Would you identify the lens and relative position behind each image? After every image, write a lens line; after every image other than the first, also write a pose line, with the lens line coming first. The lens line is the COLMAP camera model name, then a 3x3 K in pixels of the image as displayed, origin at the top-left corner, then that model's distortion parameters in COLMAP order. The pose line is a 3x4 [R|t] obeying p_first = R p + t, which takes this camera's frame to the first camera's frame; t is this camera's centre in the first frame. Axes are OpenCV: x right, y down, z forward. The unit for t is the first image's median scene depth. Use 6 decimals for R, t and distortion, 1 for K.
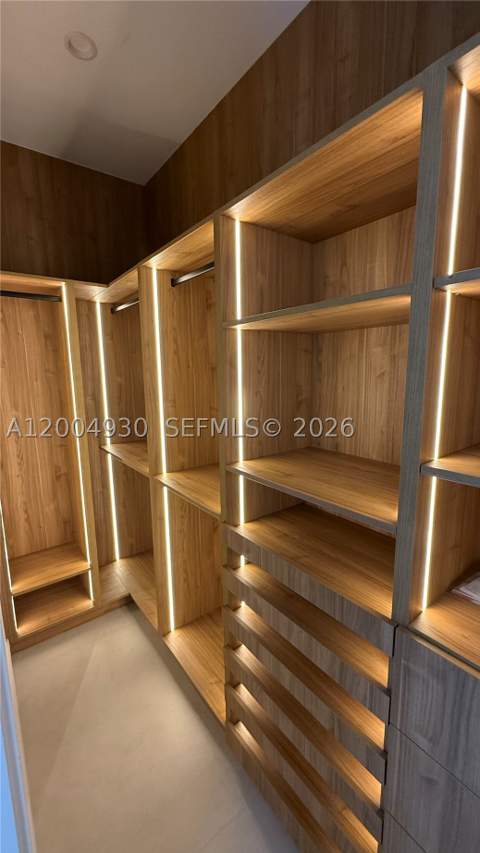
lens RADIAL K [[342.9, 0, 240.0], [0, 342.9, 426.5], [0, 0, 1]] dist [-0.002601, -0.000217]
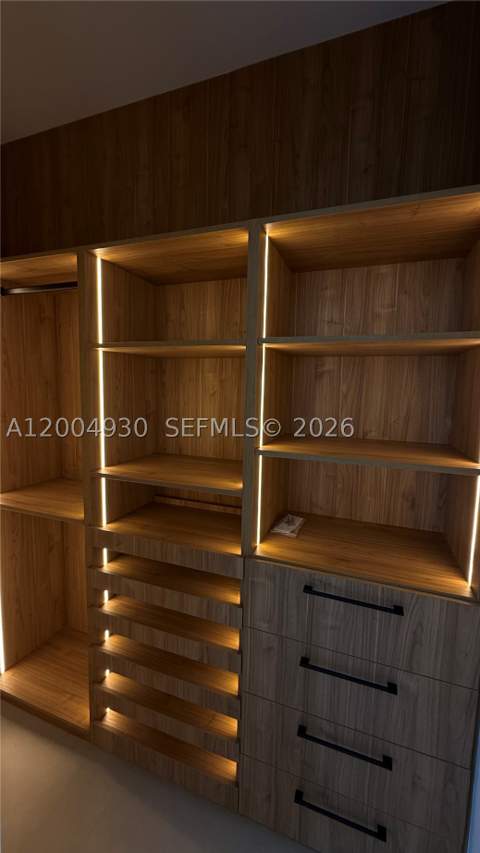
lens RADIAL K [[342.9, 0, 240.0], [0, 342.9, 426.5], [0, 0, 1]] dist [-0.002601, -0.000217]
pose [[0.847607, -0.026232, 0.529975, -0.229390], [0.050956, 0.998185, -0.032090, 0.029579], [-0.528172, 0.054205, 0.847406, -0.203977]]
